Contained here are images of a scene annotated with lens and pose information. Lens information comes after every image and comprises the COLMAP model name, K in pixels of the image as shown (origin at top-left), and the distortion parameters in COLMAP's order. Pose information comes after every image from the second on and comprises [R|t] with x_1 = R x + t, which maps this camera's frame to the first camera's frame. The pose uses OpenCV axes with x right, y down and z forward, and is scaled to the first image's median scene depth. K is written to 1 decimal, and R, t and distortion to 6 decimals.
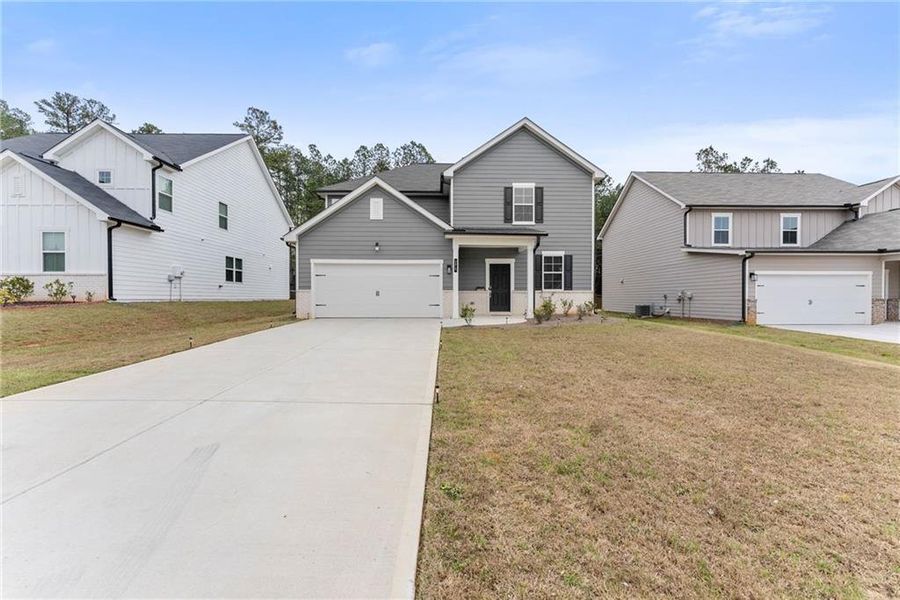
lens RADIAL K [[358.8, 0, 445.4], [0, 358.8, 292.2], [0, 0, 1]] dist [-0.001726, -0.000327]
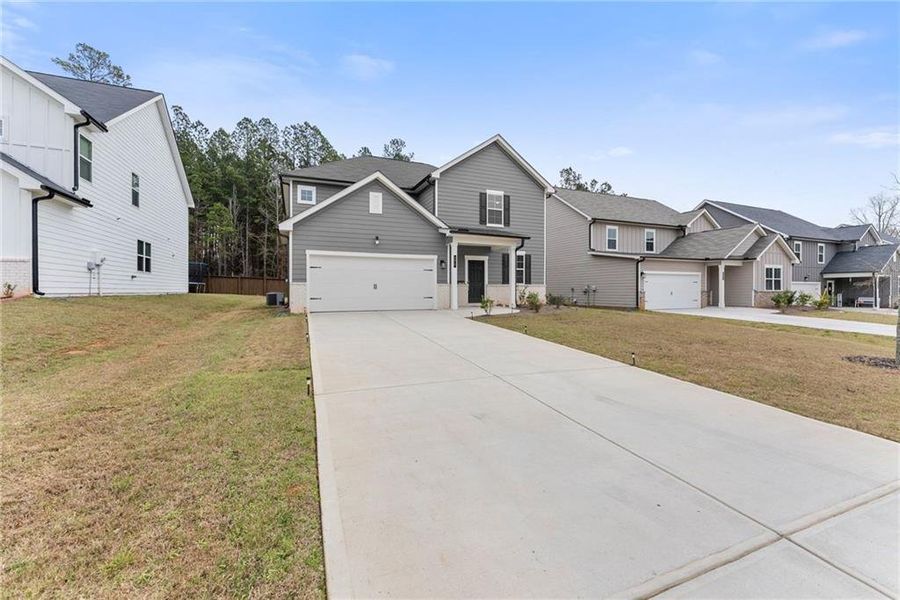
lens RADIAL K [[363.8, 0, 444.8], [0, 363.8, 280.9], [0, 0, 1]] dist [-0.002243, -0.000073]
pose [[0.931776, 0.008429, 0.362936, -0.351443], [-0.005068, 0.999935, -0.010211, -0.002755], [-0.362999, 0.007675, 0.931758, -0.023132]]
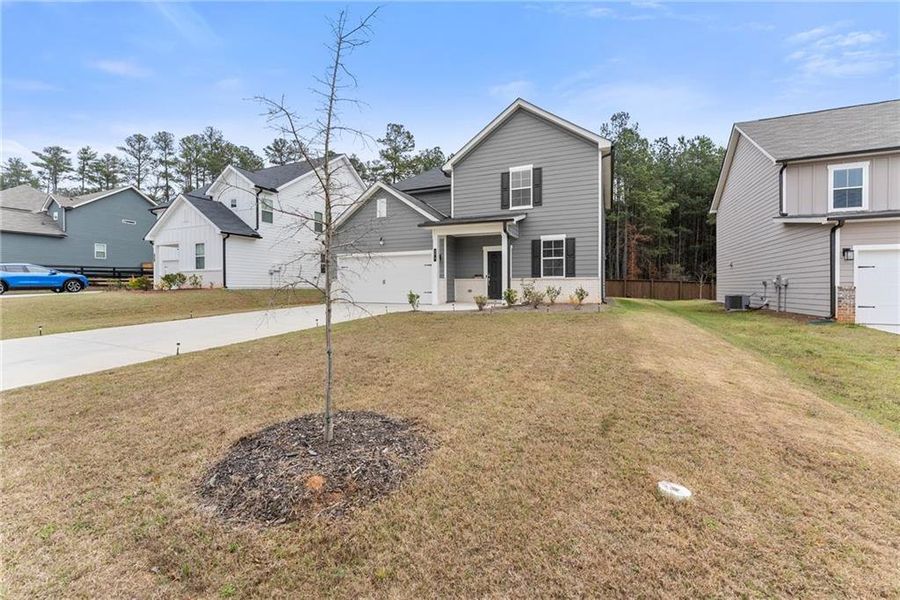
lens RADIAL K [[363.8, 0, 444.8], [0, 363.8, 280.9], [0, 0, 1]] dist [-0.002243, -0.000073]
pose [[0.904352, -0.008344, -0.426705, 0.446856], [0.007044, 0.999964, -0.004624, 0.006395], [0.426729, 0.001176, 0.904379, 0.031868]]
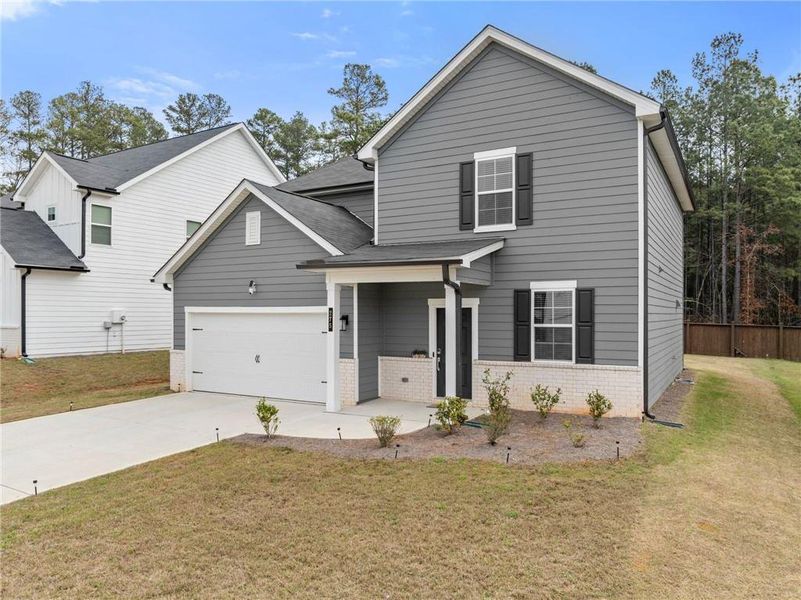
lens RADIAL K [[573.7, 0, 400.5], [0, 573.7, 300.0], [0, 0, 1]] dist [-0.032620, 0.001786]
pose [[0.858624, -0.012416, -0.512456, 0.519001], [0.007450, 0.999903, -0.011743, -0.081706], [0.512552, 0.006265, 0.858633, 0.230648]]
